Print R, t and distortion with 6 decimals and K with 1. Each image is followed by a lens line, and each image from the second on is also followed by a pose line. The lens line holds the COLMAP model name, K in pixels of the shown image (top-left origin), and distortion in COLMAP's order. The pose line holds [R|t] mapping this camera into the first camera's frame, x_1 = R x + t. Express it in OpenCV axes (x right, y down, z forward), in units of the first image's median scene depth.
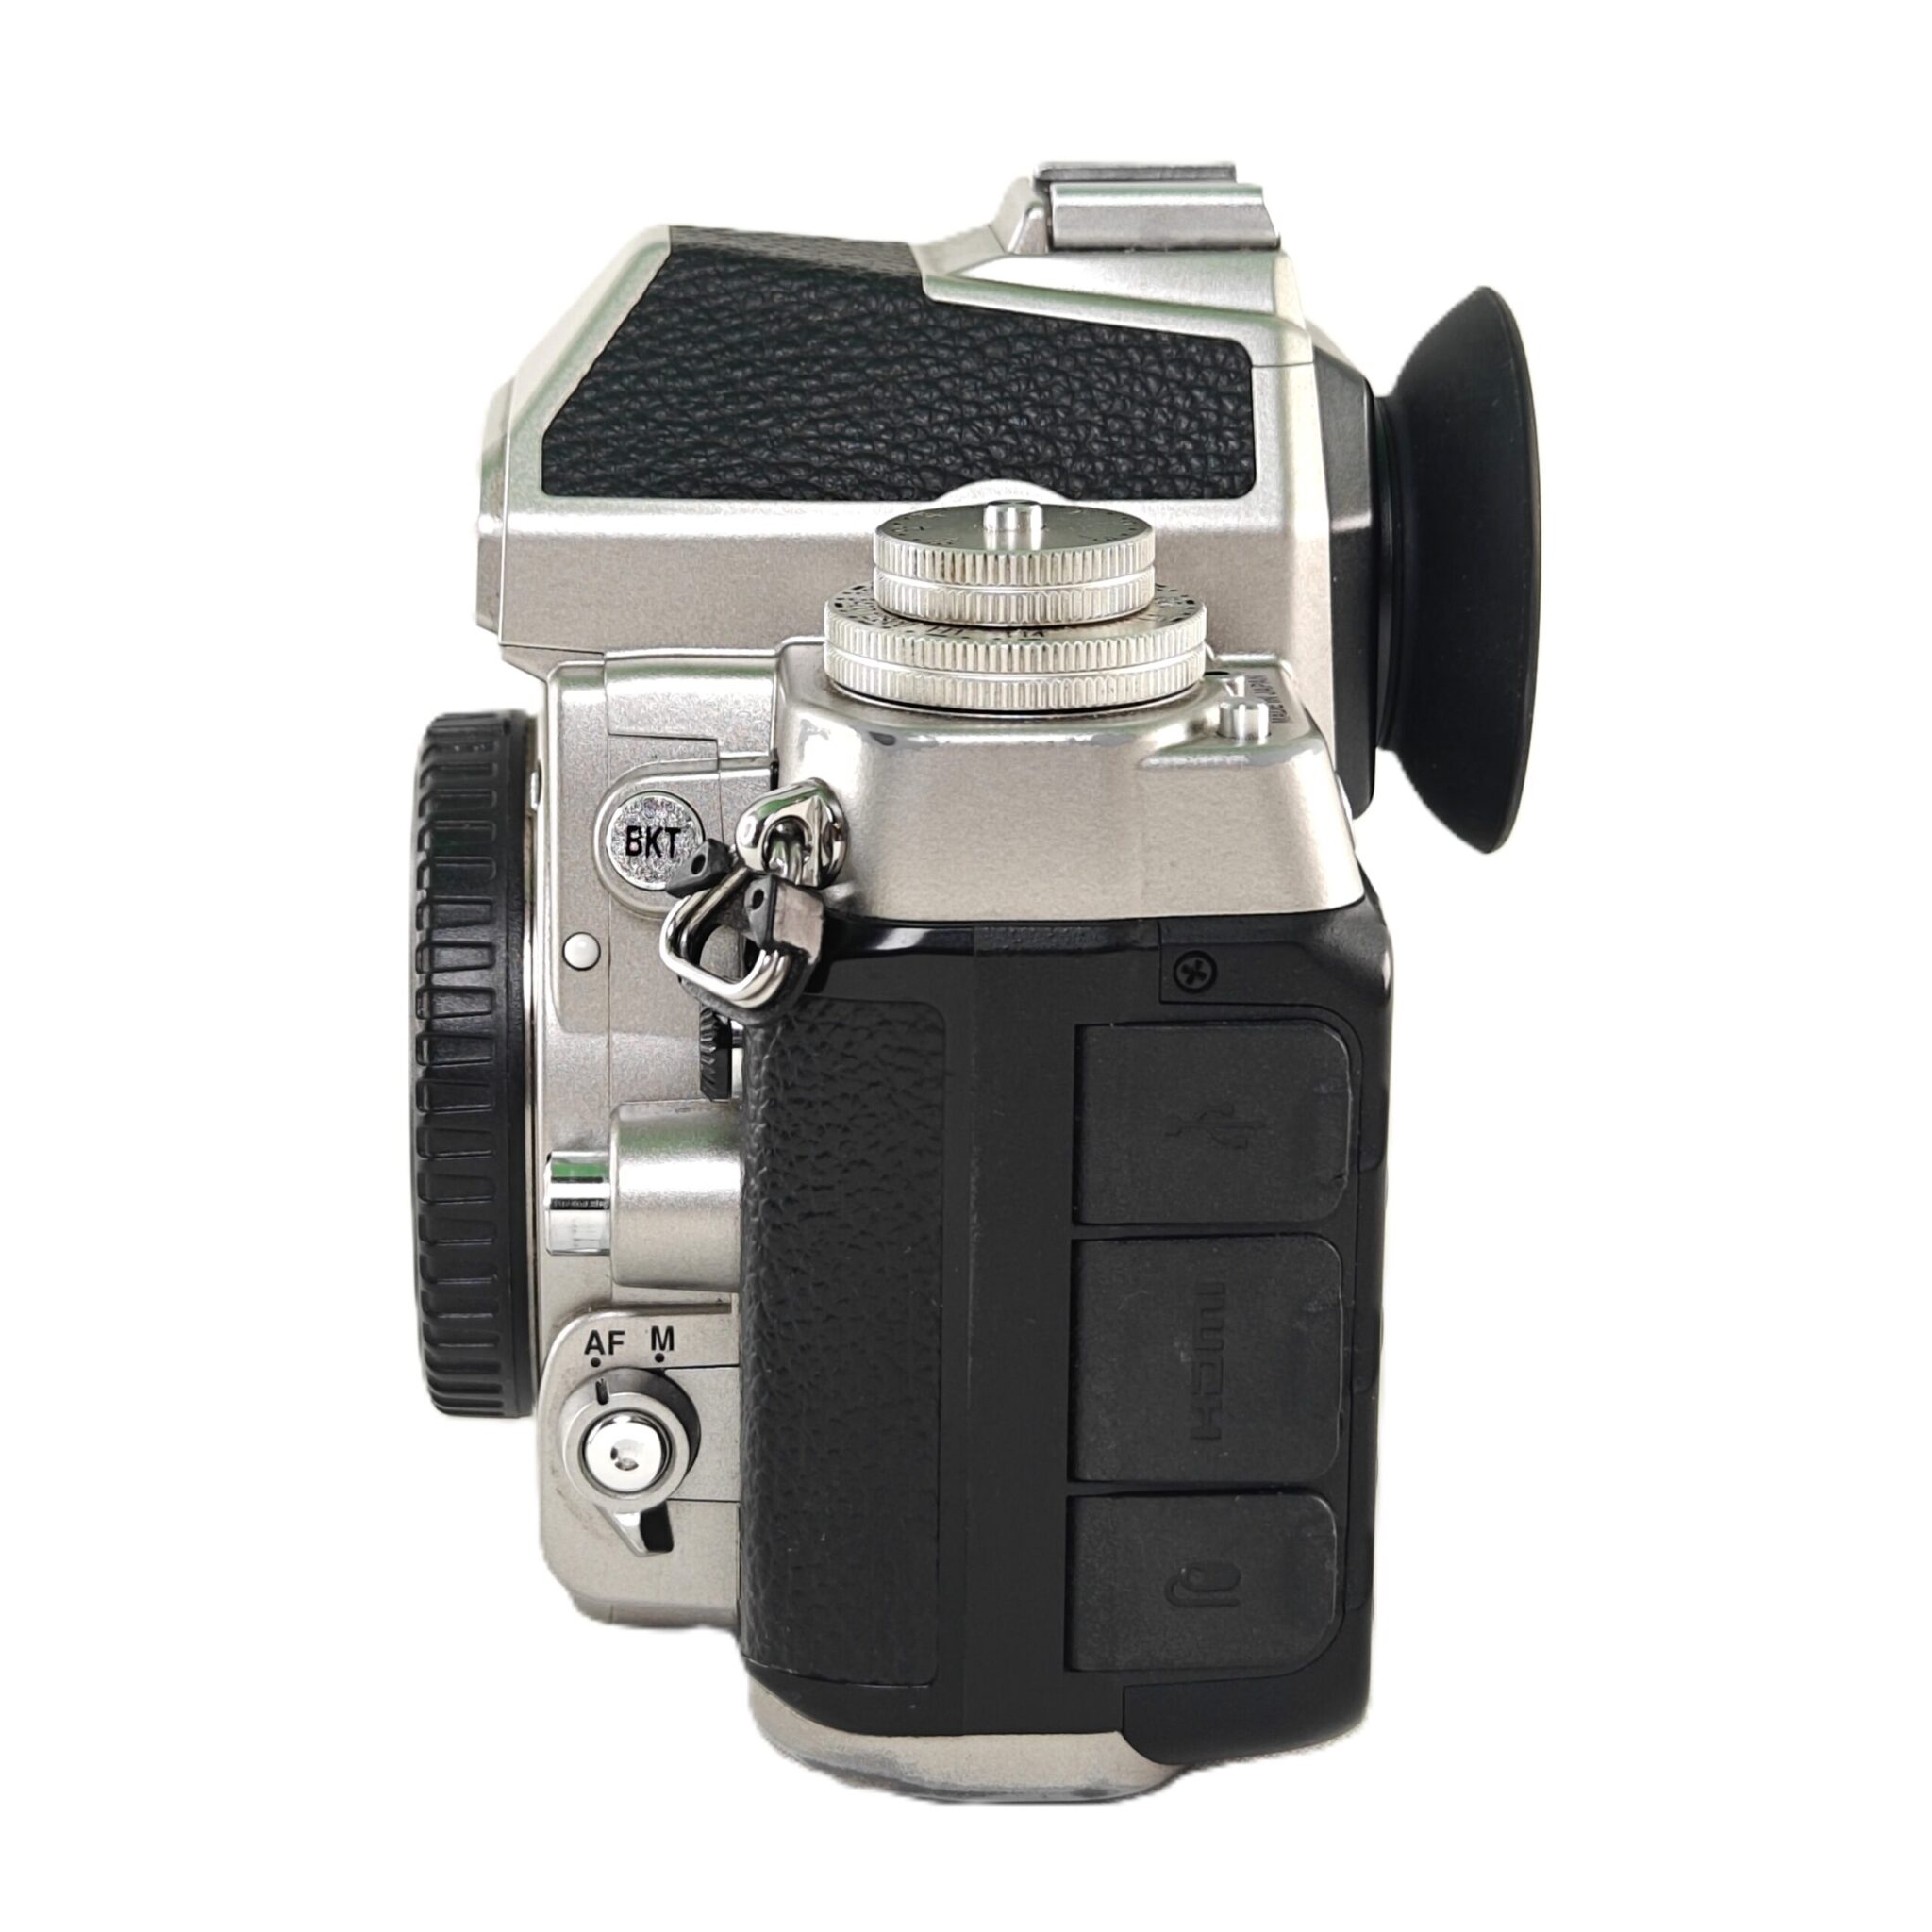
lens RADIAL K [[5675.2, 0, 966.0], [0, 5675.2, 966.0], [0, 0, 1]] dist [0.023902, -8.415217]
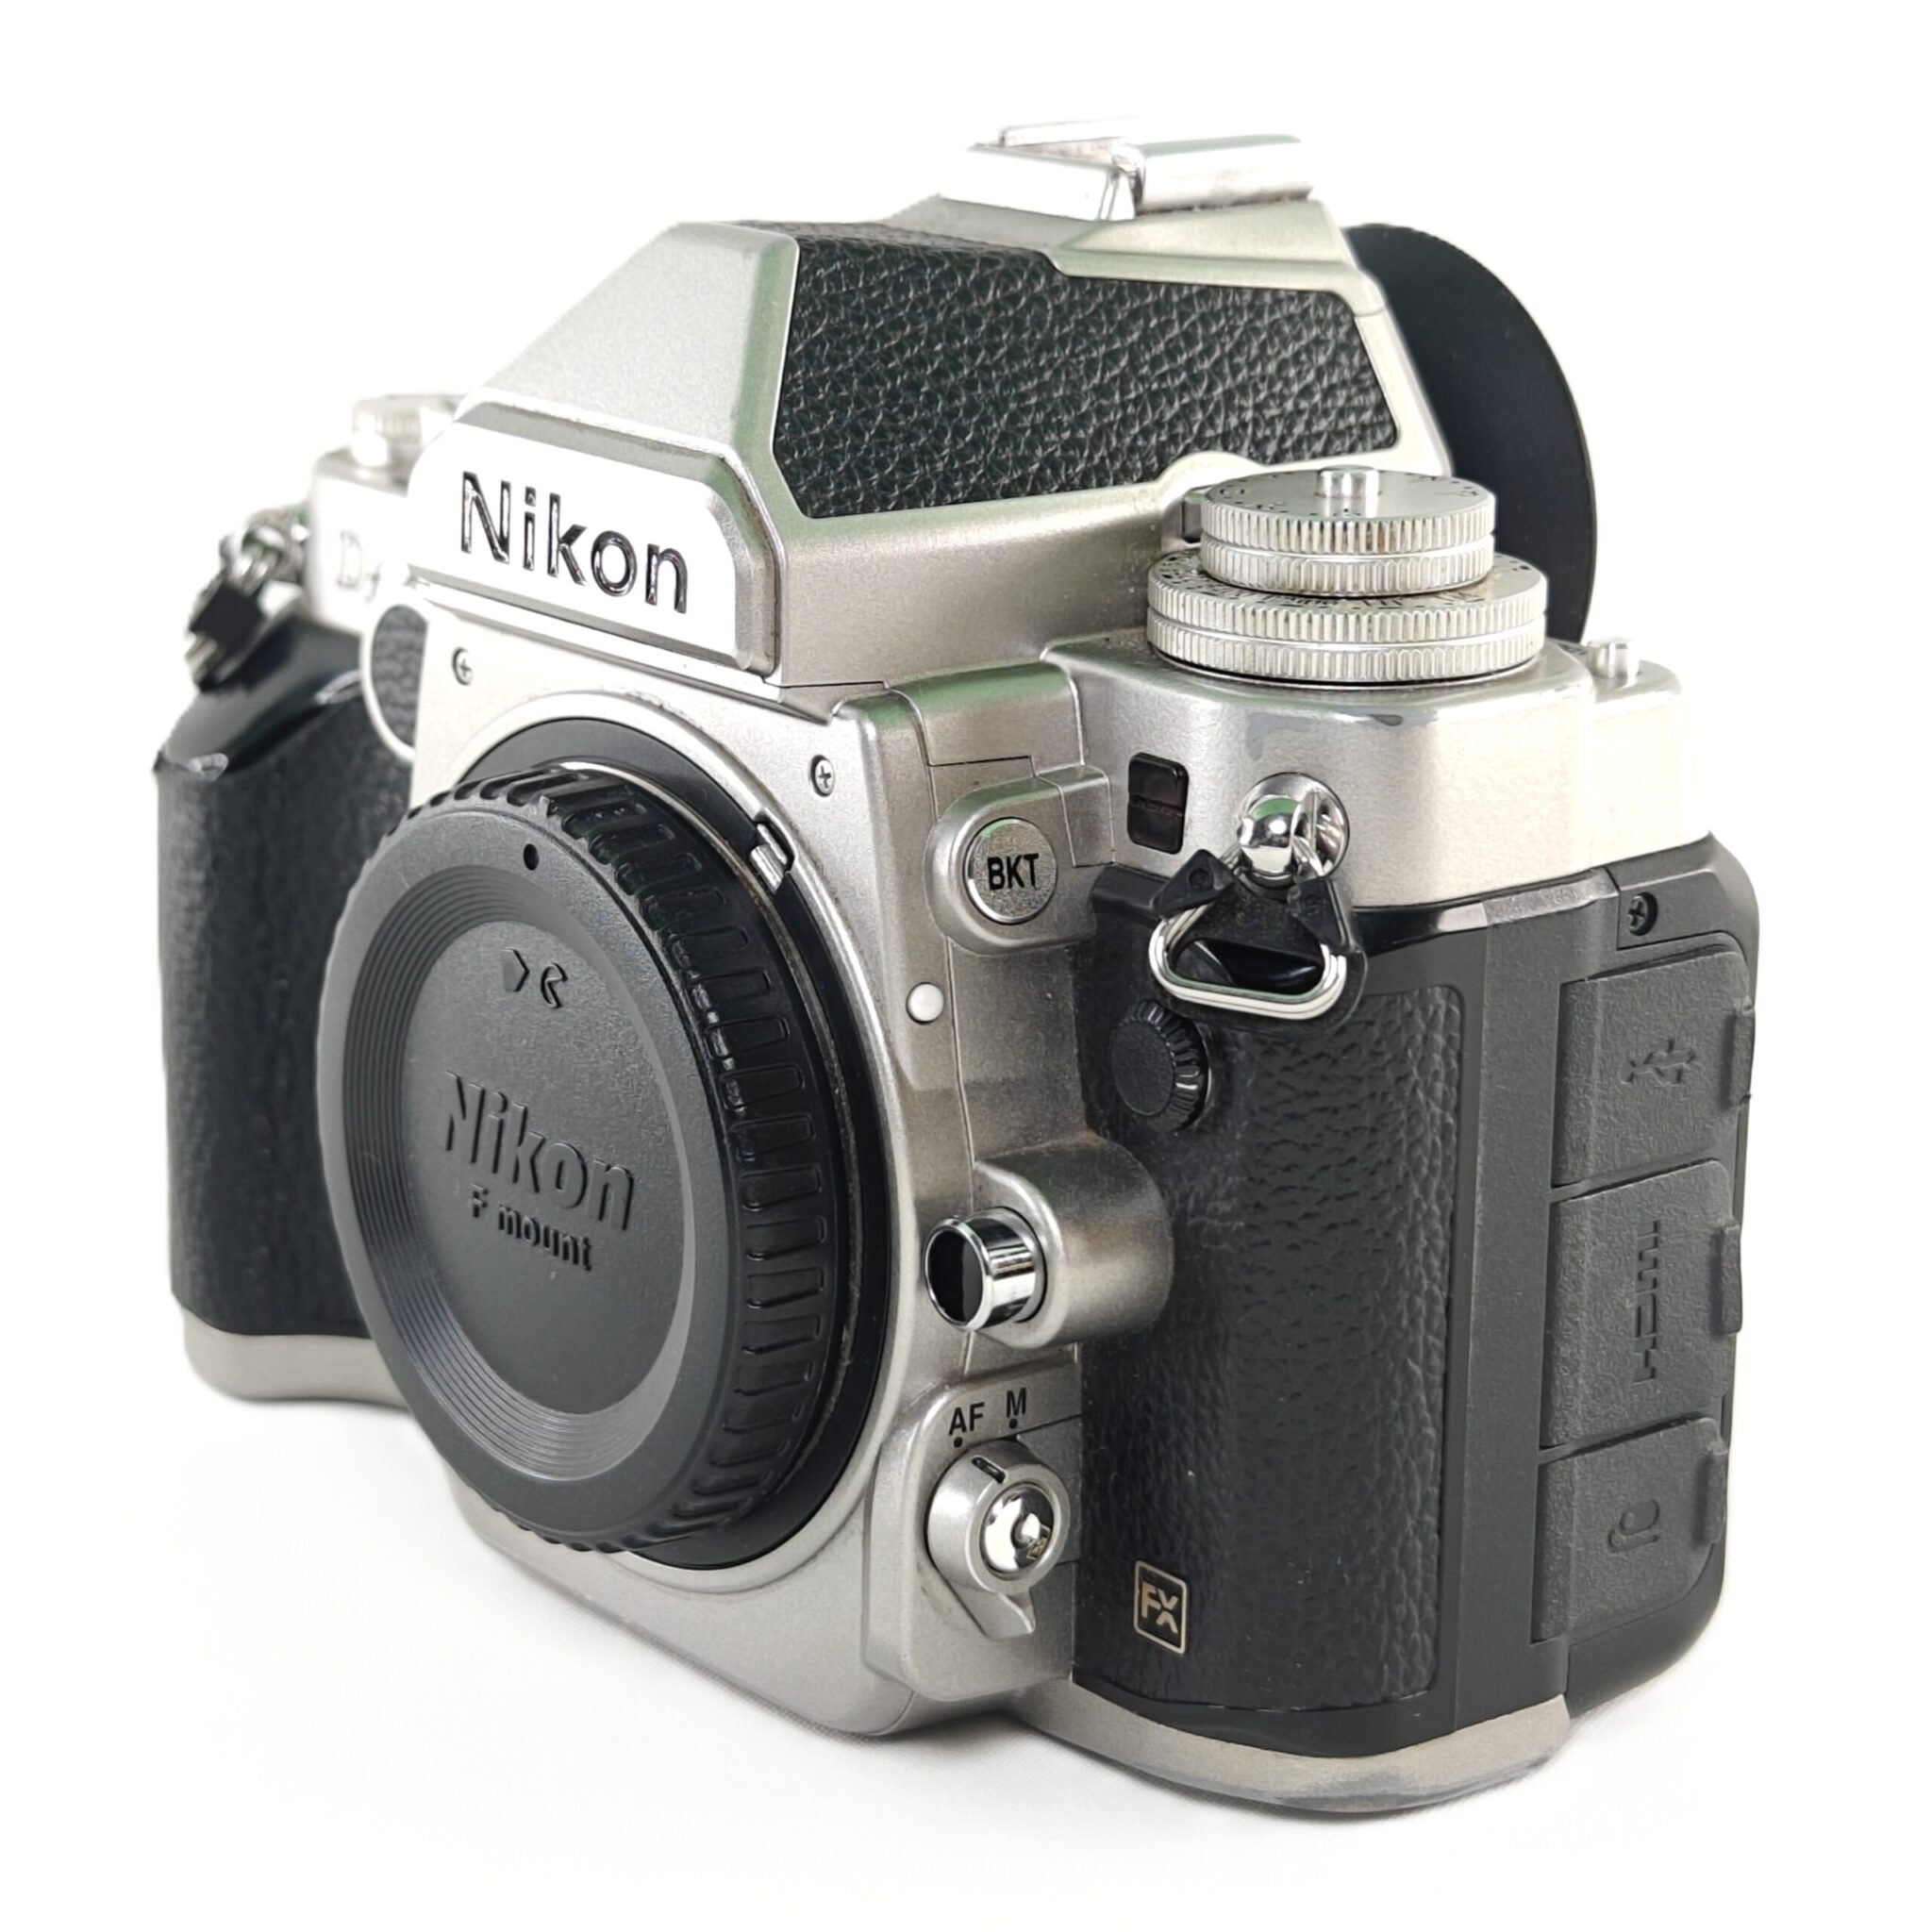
lens RADIAL K [[5675.2, 0, 966.0], [0, 5675.2, 966.0], [0, 0, 1]] dist [0.023902, -8.415217]
pose [[0.807233, -0.149122, 0.571085, -0.604172], [0.145953, 0.987941, 0.051666, -0.056723], [-0.571903, 0.041646, 0.819264, 0.245433]]
